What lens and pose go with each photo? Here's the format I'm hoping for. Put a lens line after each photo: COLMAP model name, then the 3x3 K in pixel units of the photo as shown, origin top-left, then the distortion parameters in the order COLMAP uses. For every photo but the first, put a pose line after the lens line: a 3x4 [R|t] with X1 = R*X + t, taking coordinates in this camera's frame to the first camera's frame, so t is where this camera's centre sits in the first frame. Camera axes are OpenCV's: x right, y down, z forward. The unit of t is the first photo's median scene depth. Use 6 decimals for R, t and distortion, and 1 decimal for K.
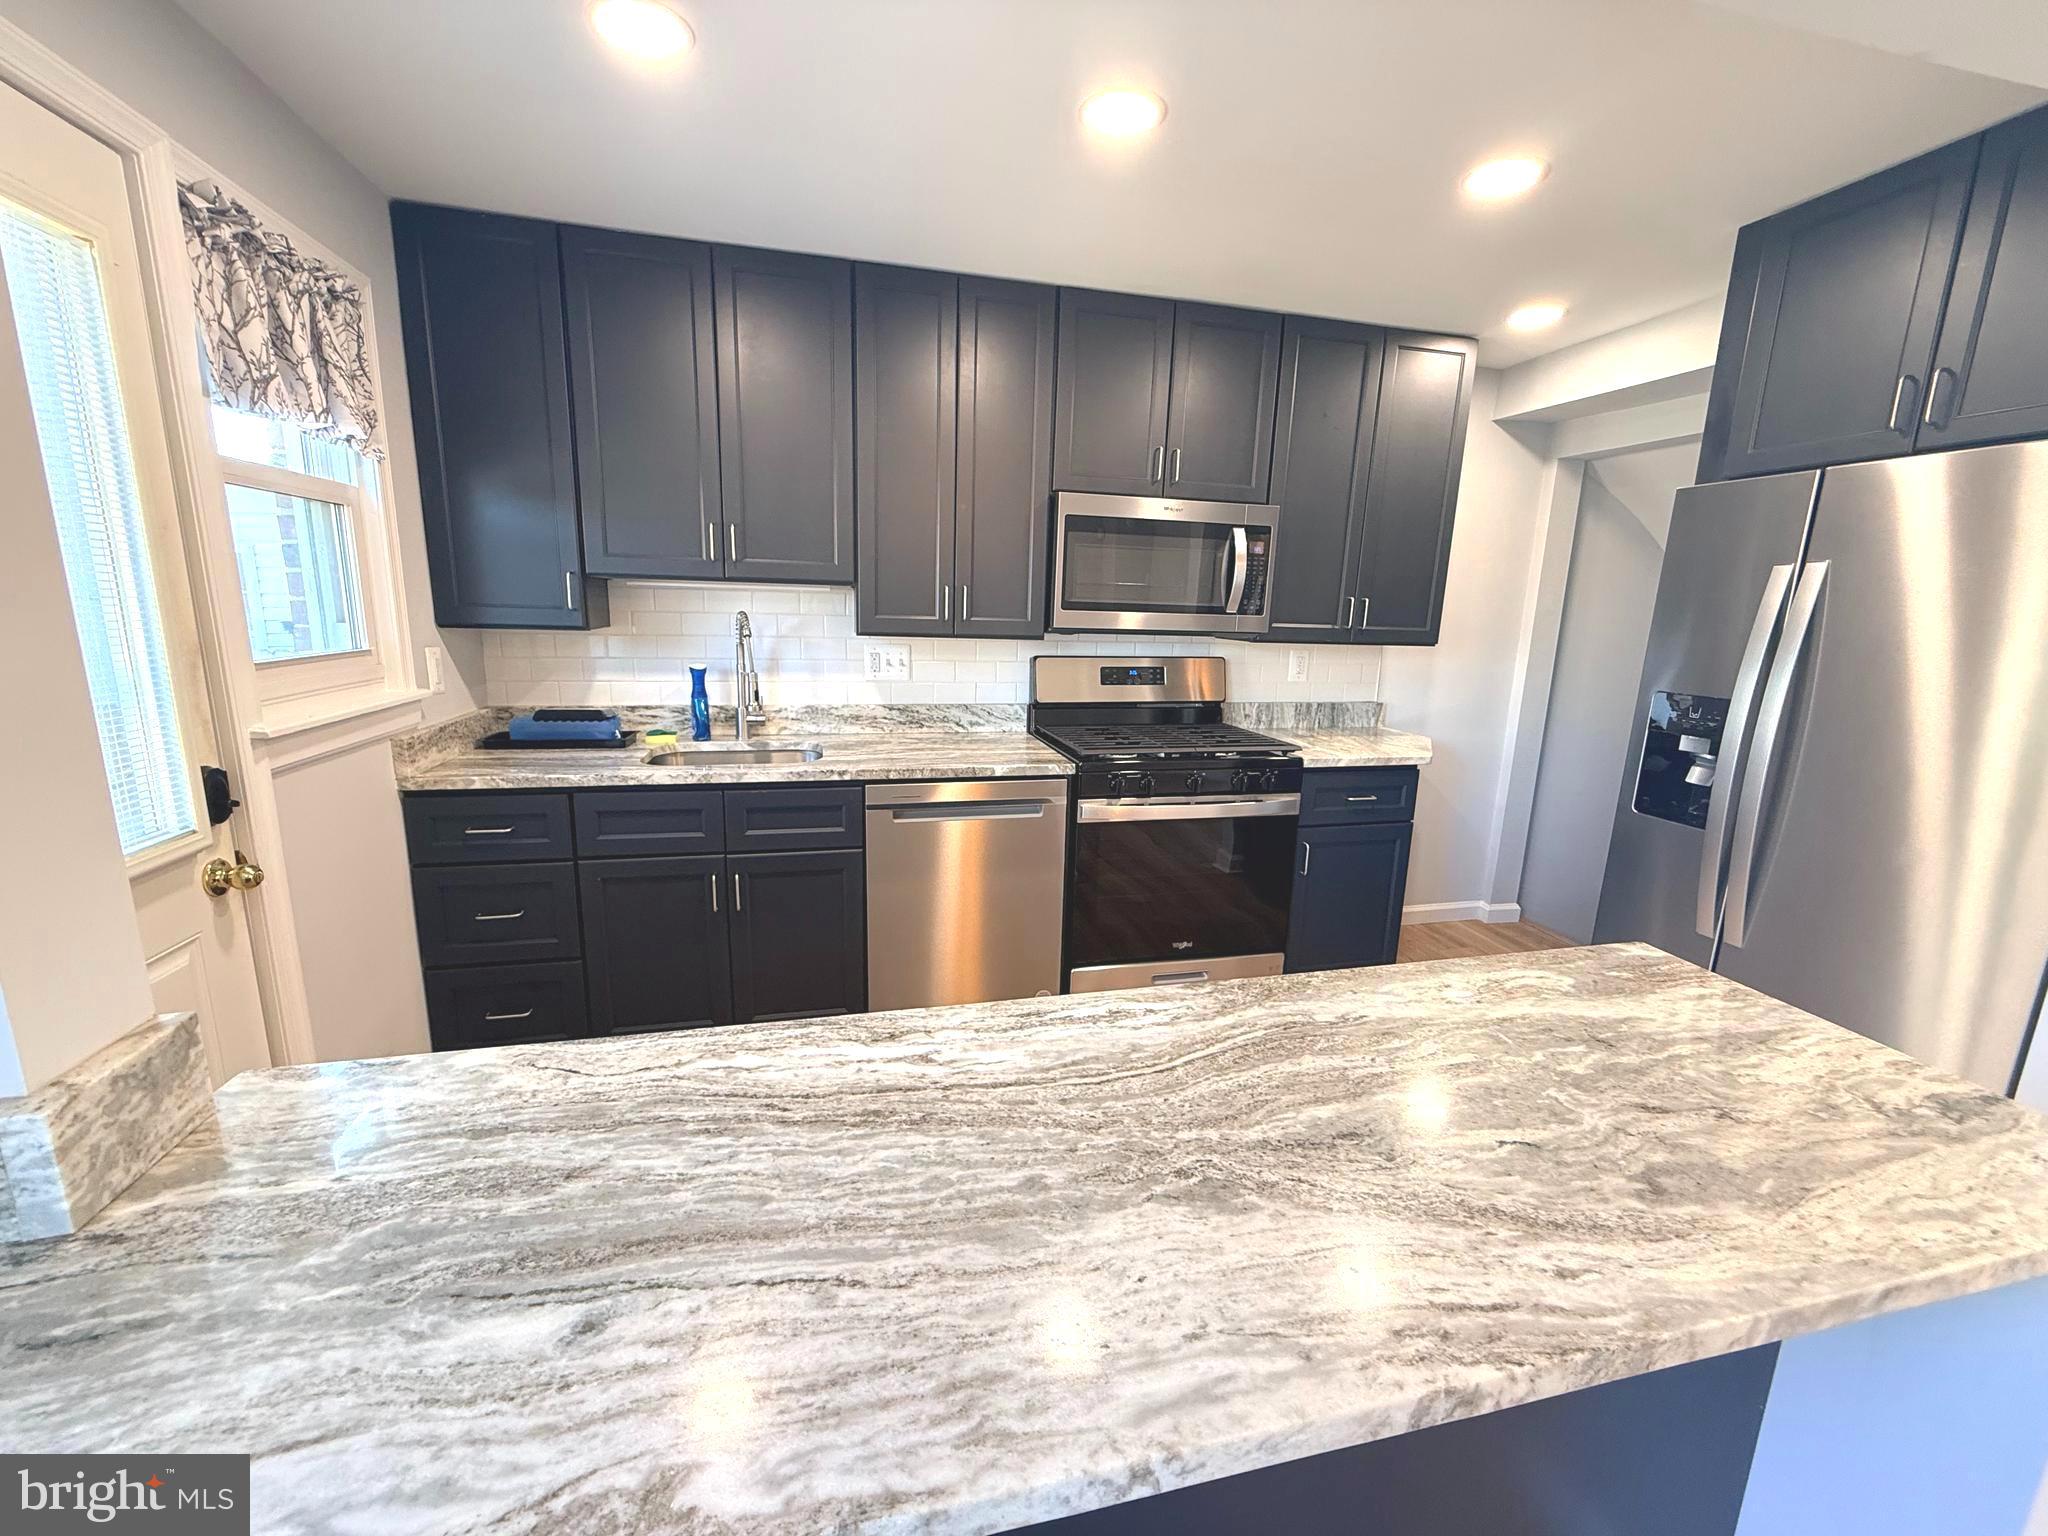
lens RADIAL K [[818.3, 0, 1021.1], [0, 818.3, 766.5], [0, 0, 1]] dist [-0.000099, 0.000725]
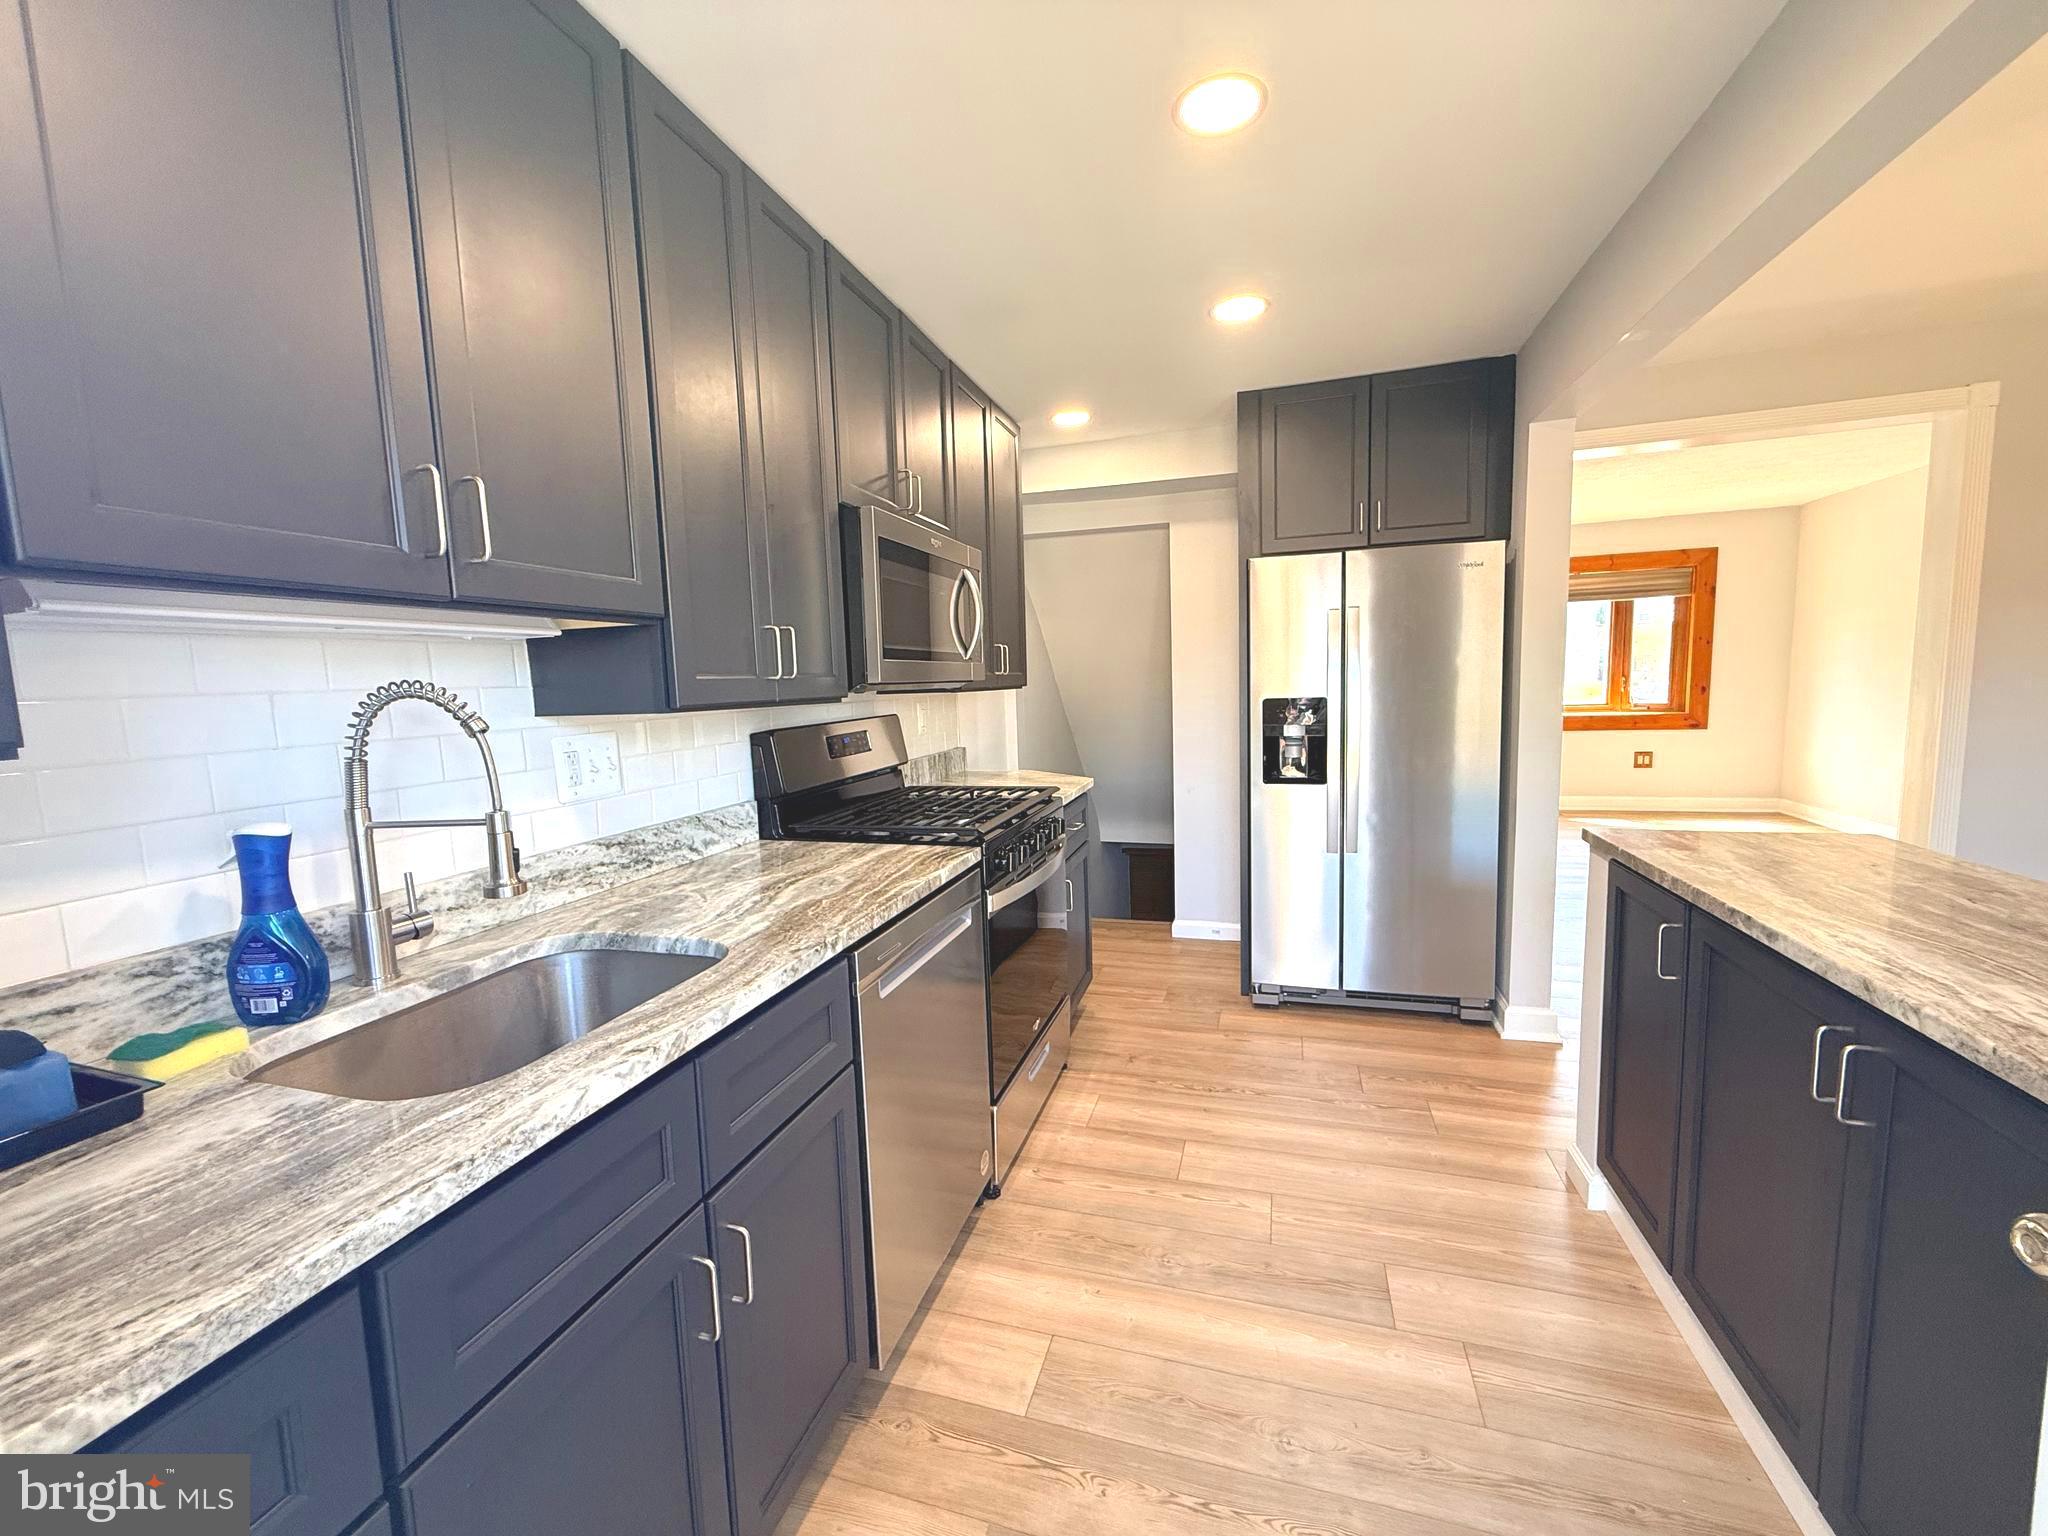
lens RADIAL K [[818.3, 0, 1022.5], [0, 818.3, 766.9], [0, 0, 1]] dist [-0.000099, 0.000725]
pose [[0.509005, -0.136116, 0.849933, -0.570106], [0.215794, 0.976063, 0.027081, -0.090232], [-0.833275, 0.169626, 0.526194, 0.533658]]
